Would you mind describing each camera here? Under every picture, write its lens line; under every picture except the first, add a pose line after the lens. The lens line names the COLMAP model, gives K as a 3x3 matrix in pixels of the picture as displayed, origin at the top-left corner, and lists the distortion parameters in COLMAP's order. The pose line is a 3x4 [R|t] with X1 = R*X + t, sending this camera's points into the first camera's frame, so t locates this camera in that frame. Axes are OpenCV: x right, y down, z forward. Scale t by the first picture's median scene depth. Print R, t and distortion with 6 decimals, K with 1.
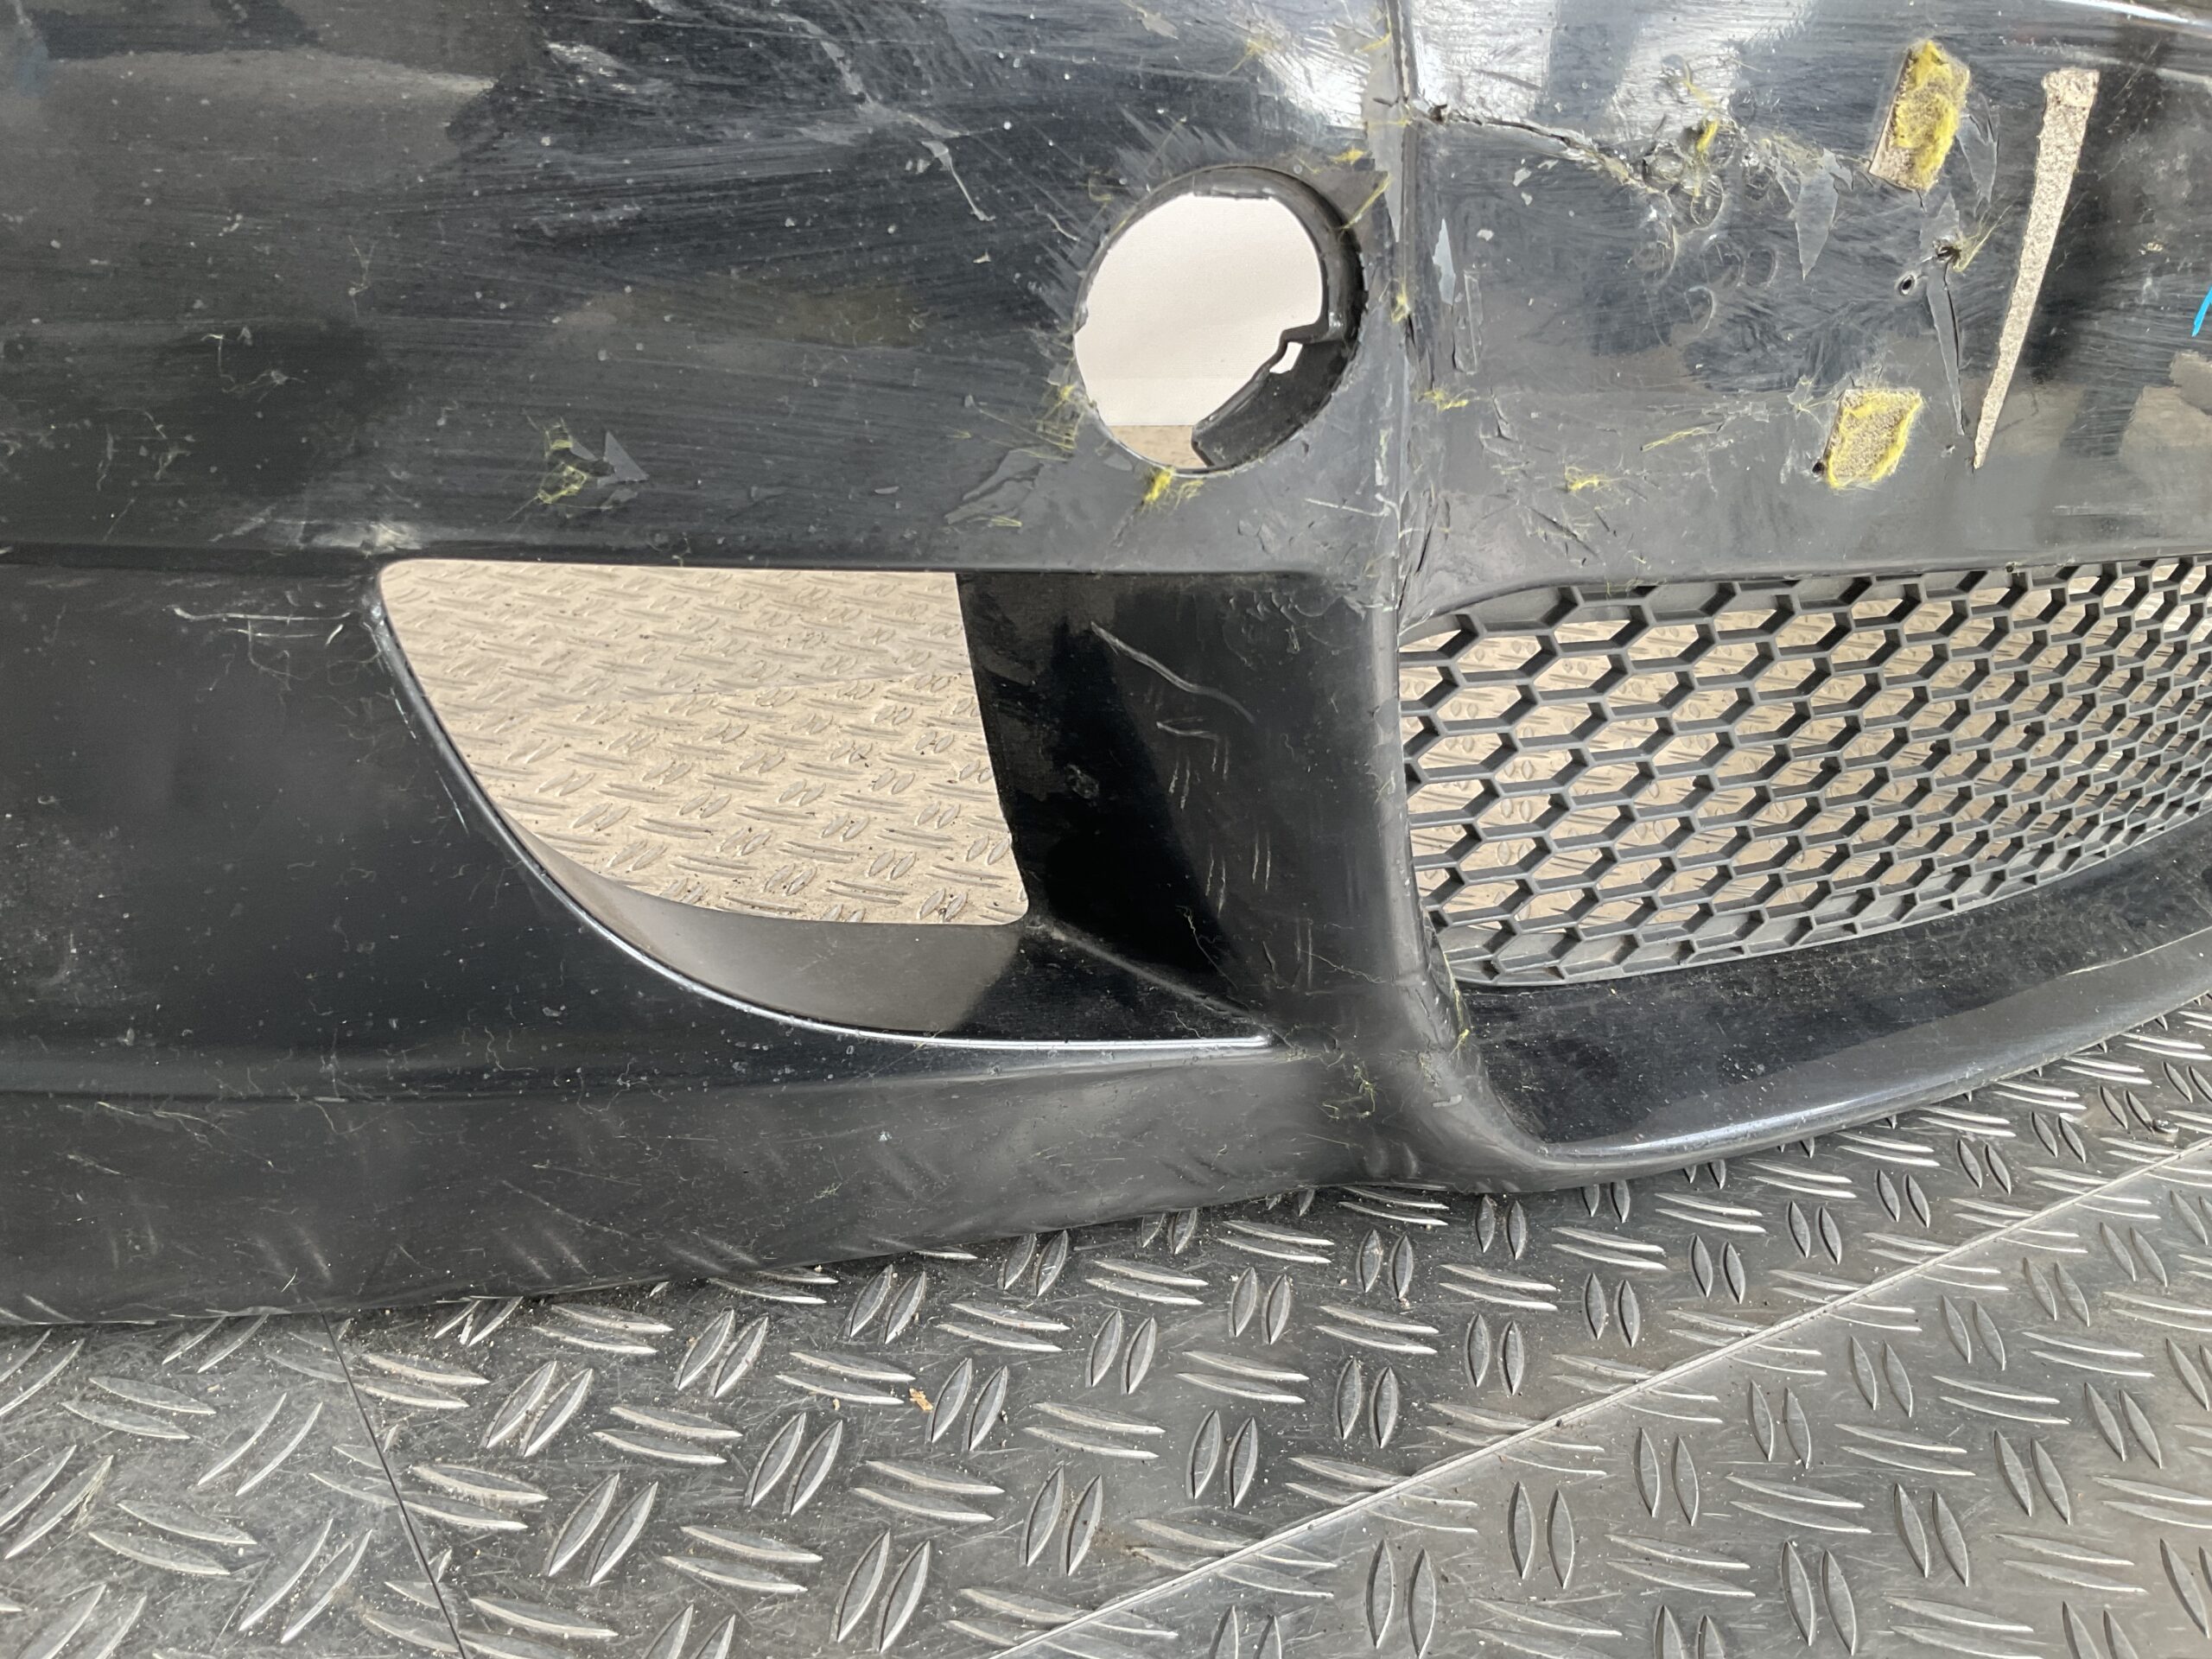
lens RADIAL K [[1827.9, 0, 1102.6], [0, 1827.9, 833.8], [0, 0, 1]] dist [0.069099, -0.143940]
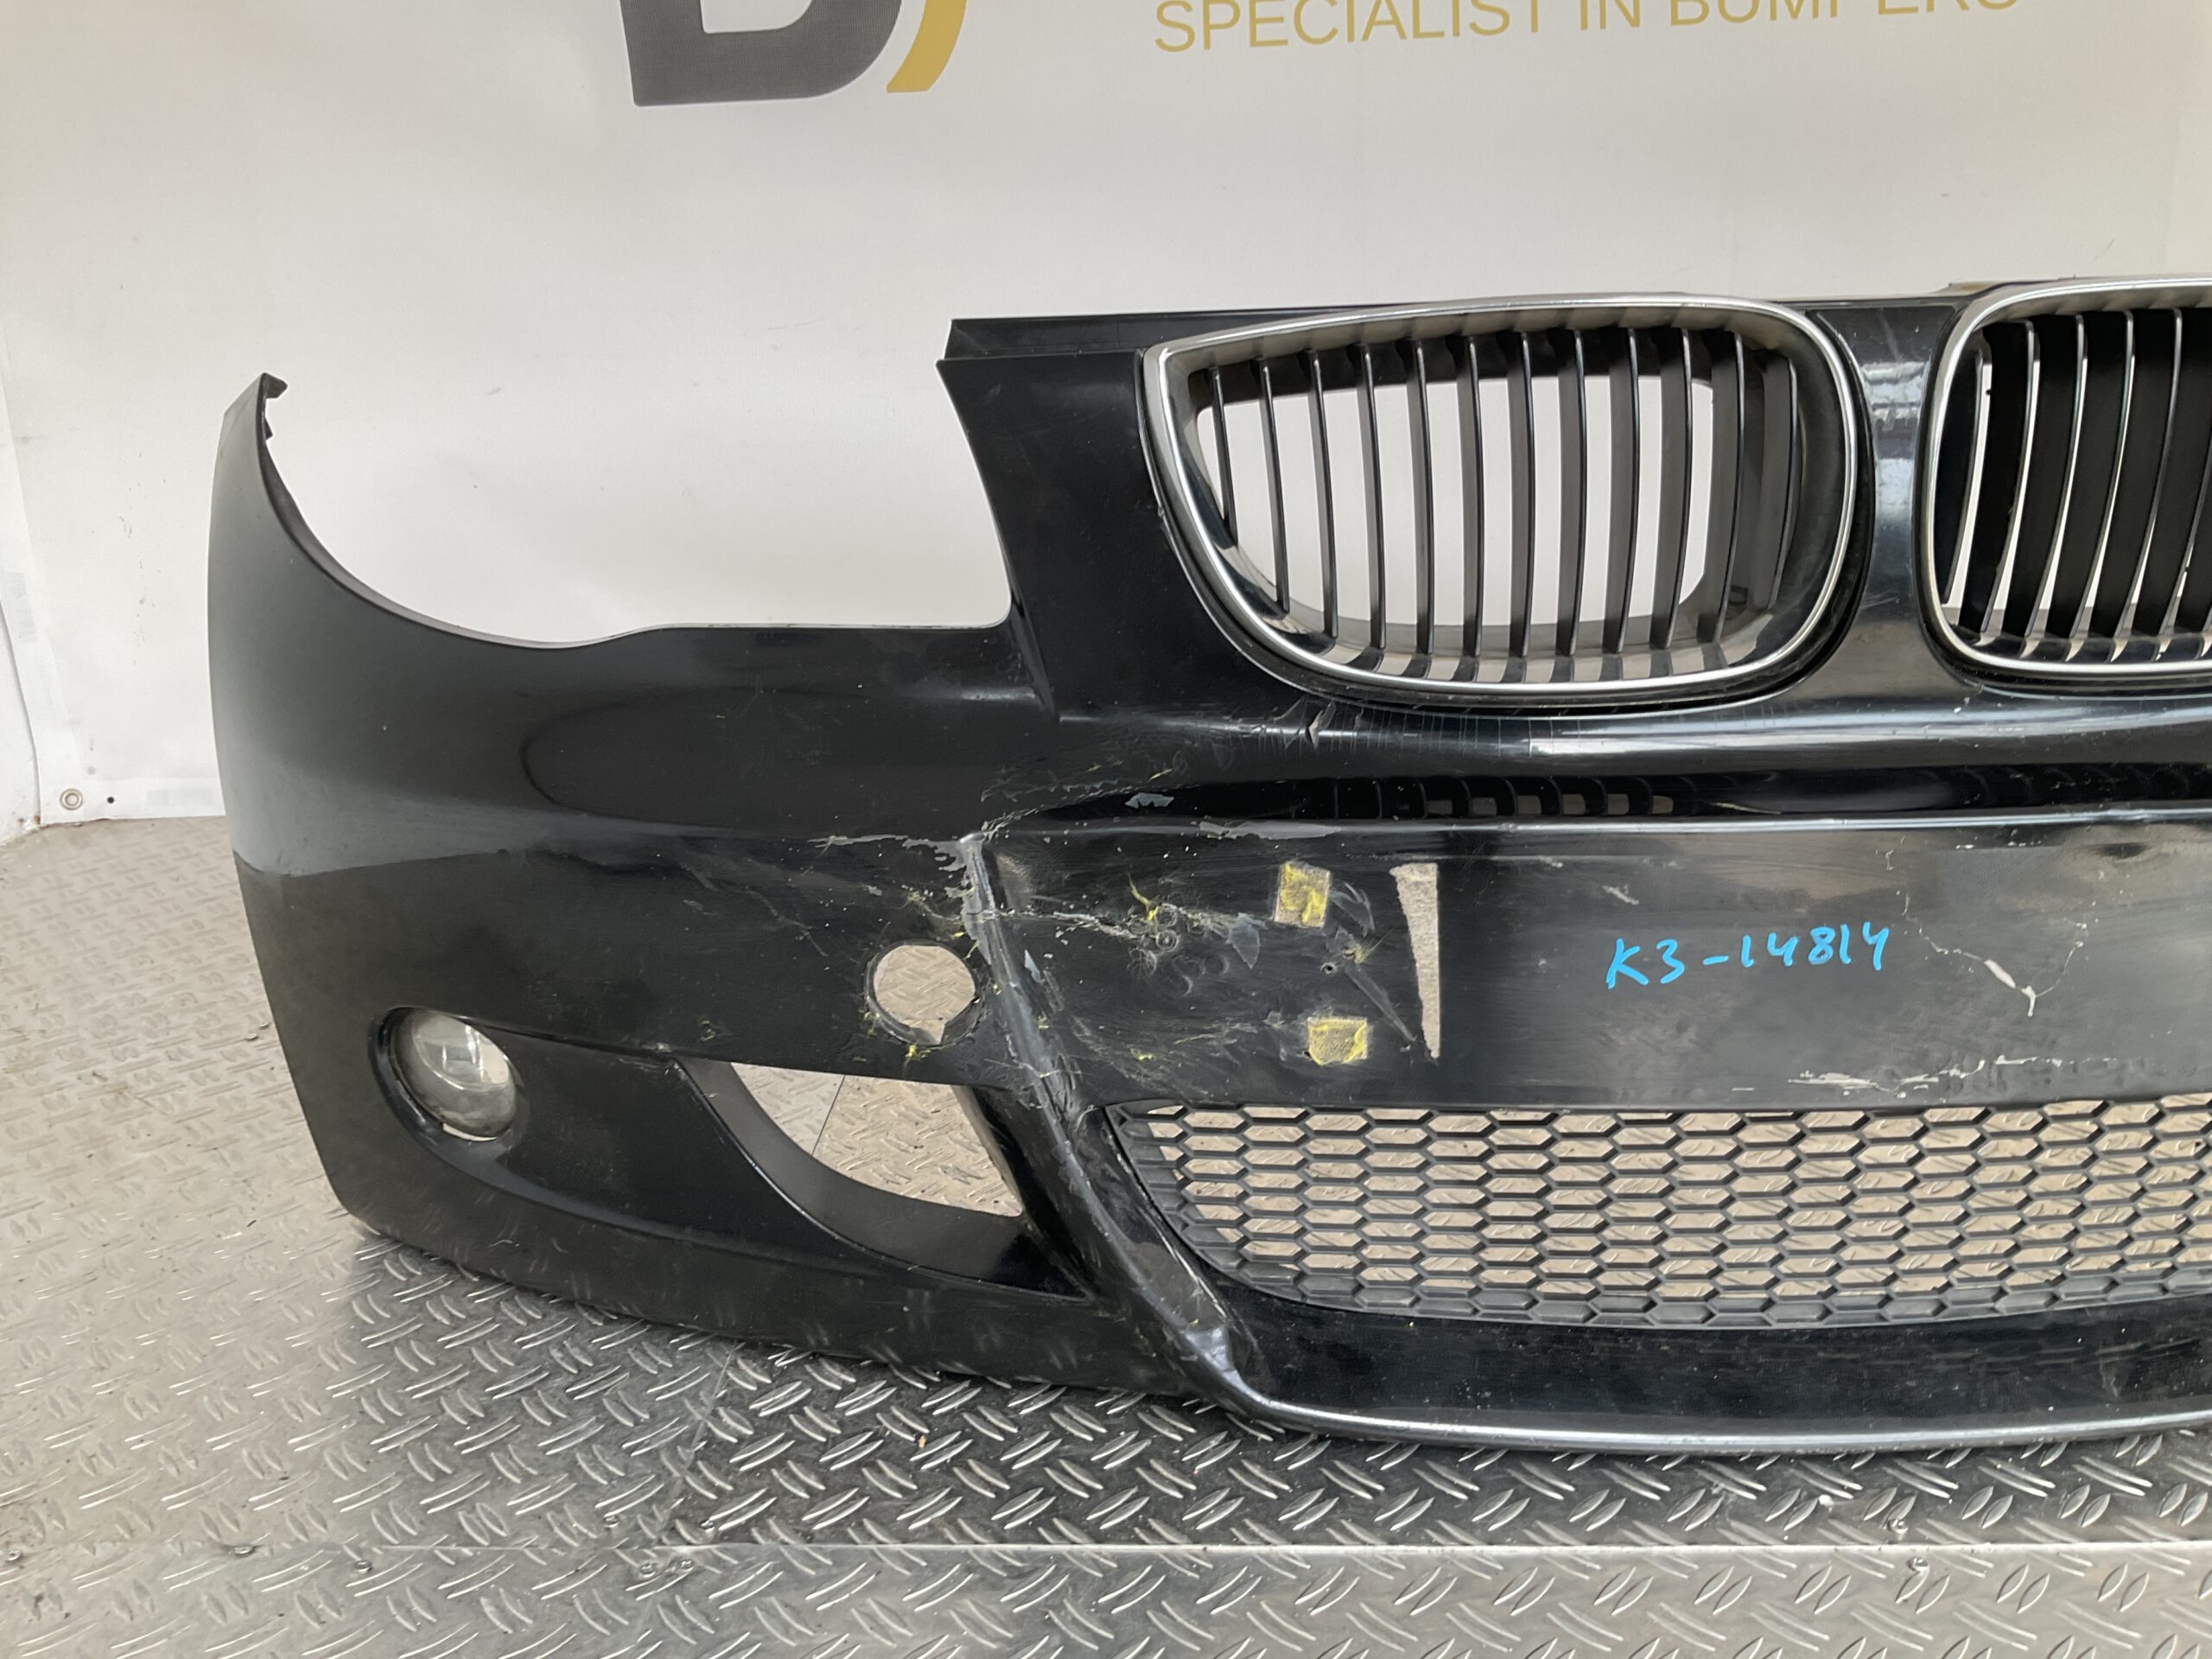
lens RADIAL K [[1827.9, 0, 1116.8], [0, 1827.9, 828.9], [0, 0, 1]] dist [0.069099, -0.143940]
pose [[0.806306, 0.056519, -0.588792, 1.384034], [-0.108175, 0.992726, -0.052844, -0.322113], [0.581523, 0.106301, 0.806555, -0.683334]]
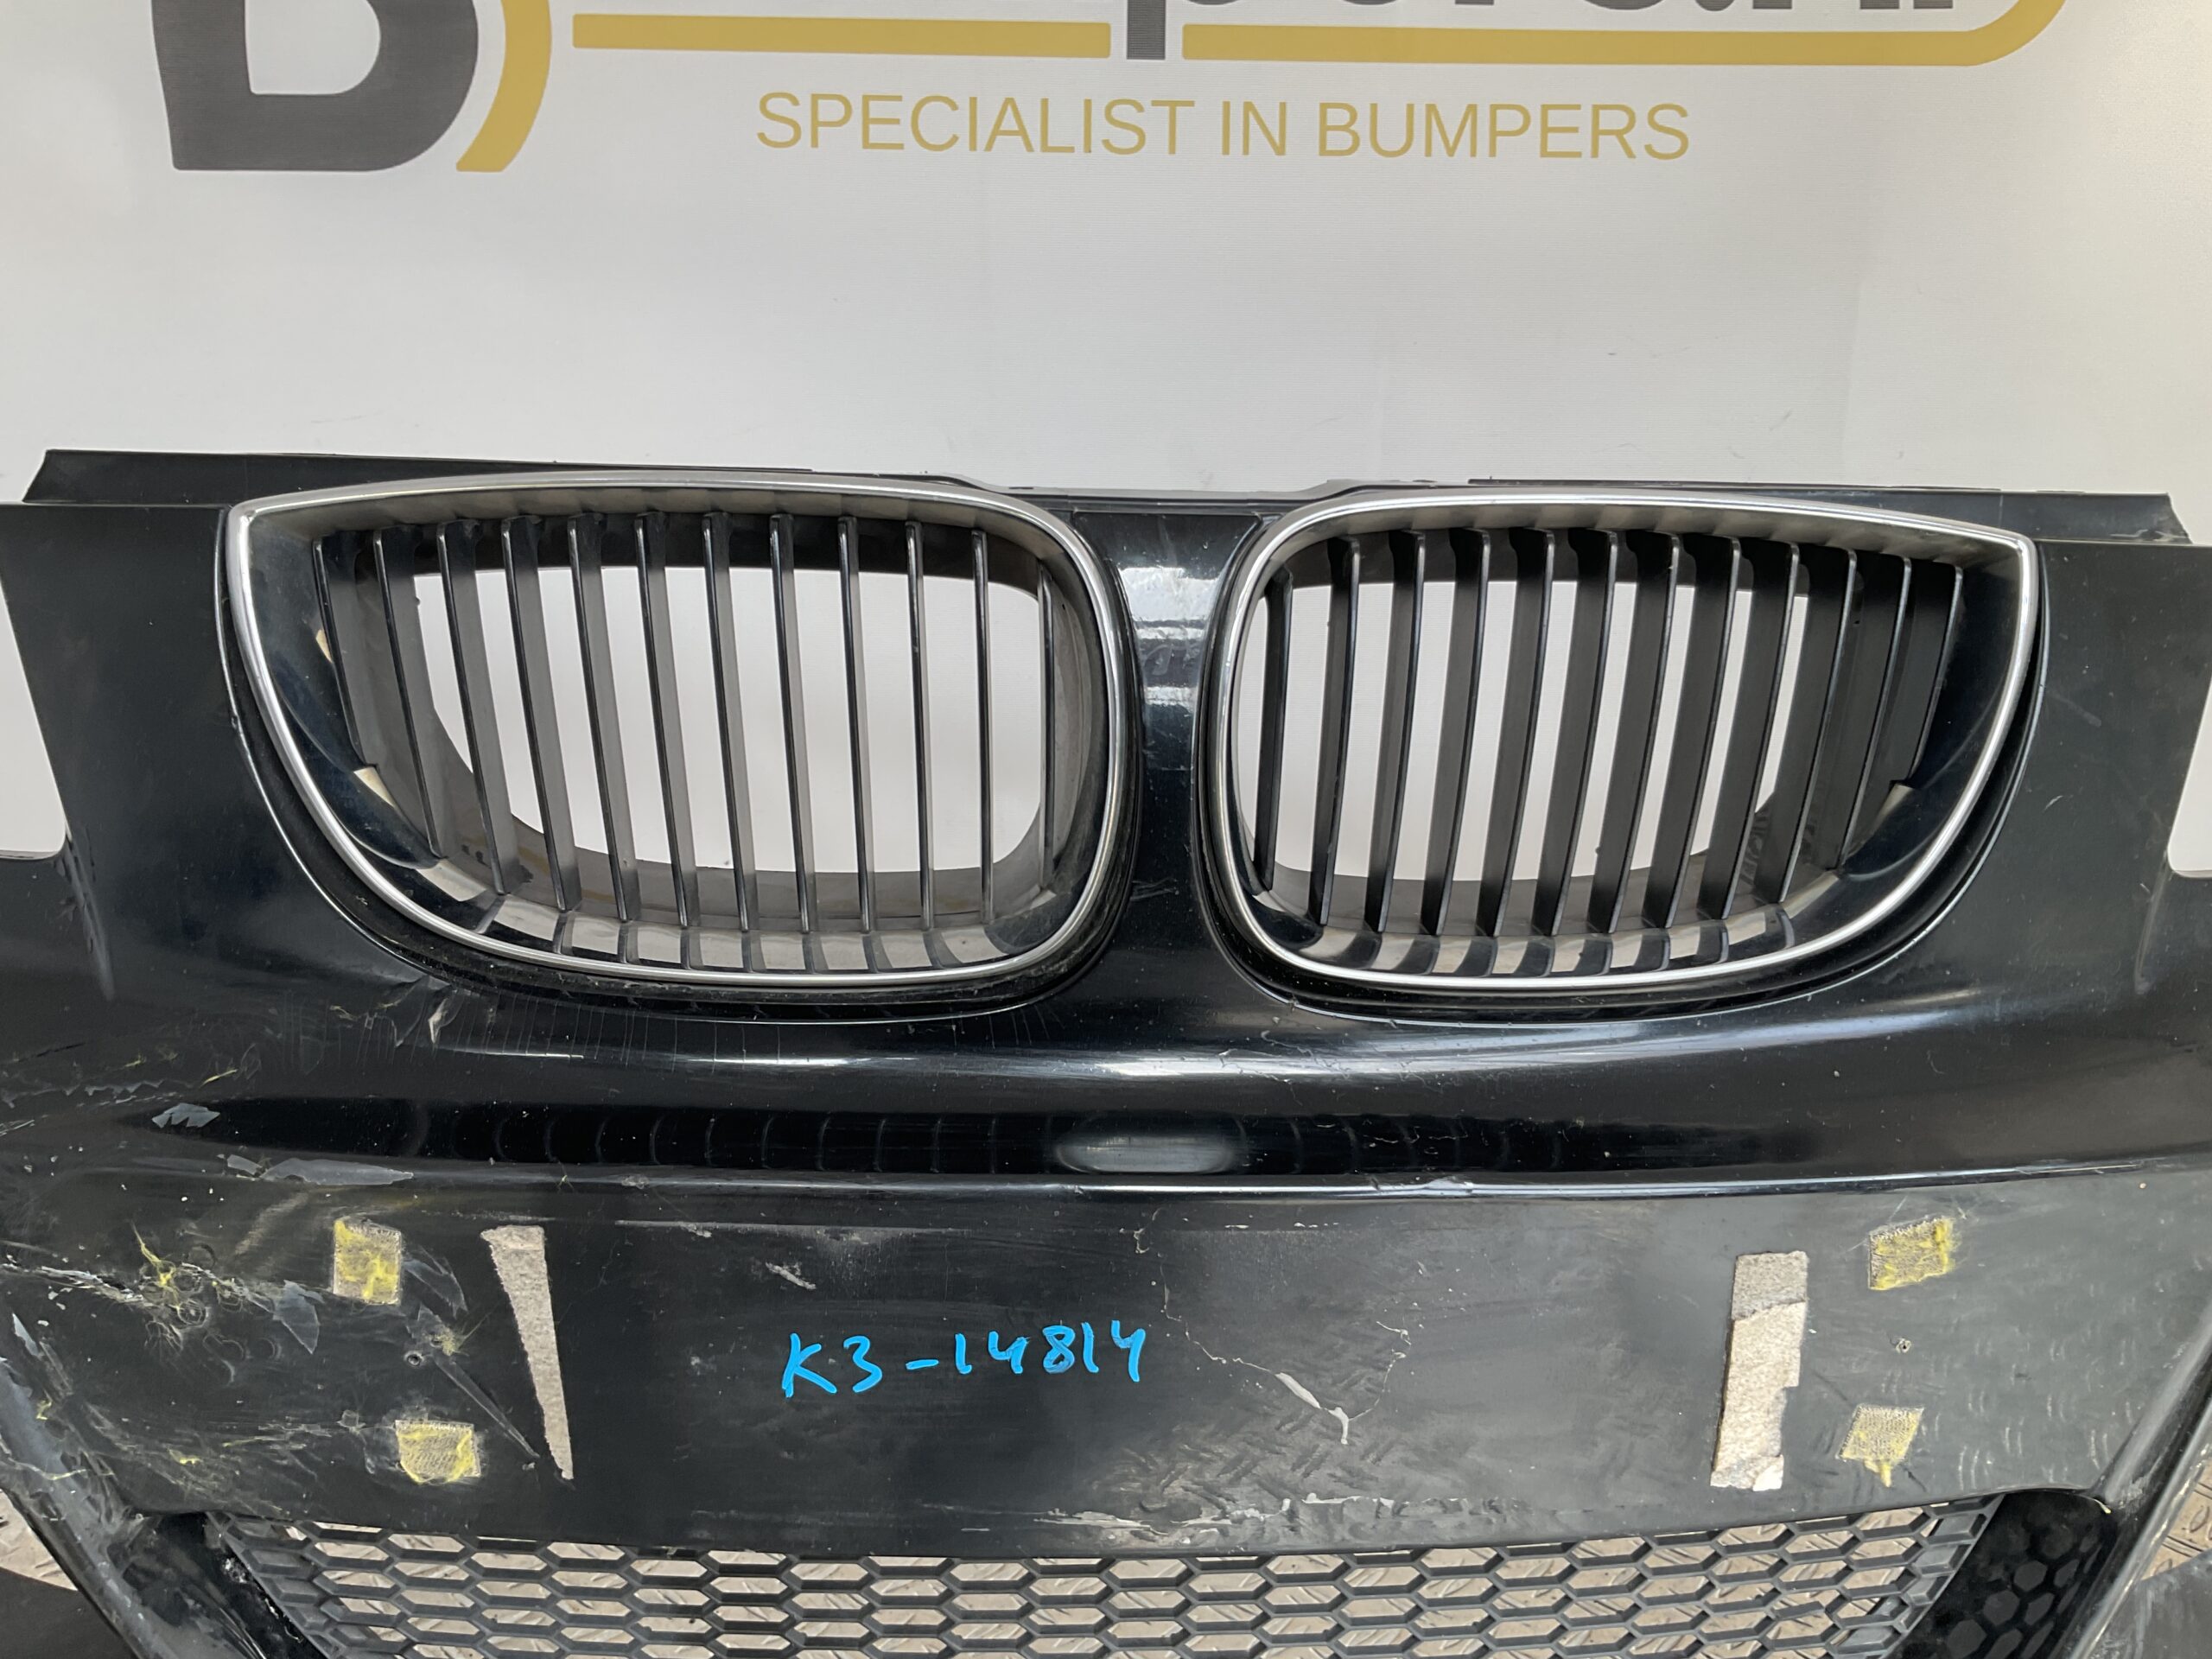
lens RADIAL K [[1827.9, 0, 1119.3], [0, 1827.9, 828.3], [0, 0, 1]] dist [0.069099, -0.143940]
pose [[0.843246, 0.060083, -0.534159, 1.627407], [-0.141329, 0.983552, -0.112477, -0.619108], [0.518615, 0.170338, 0.837868, 0.037431]]
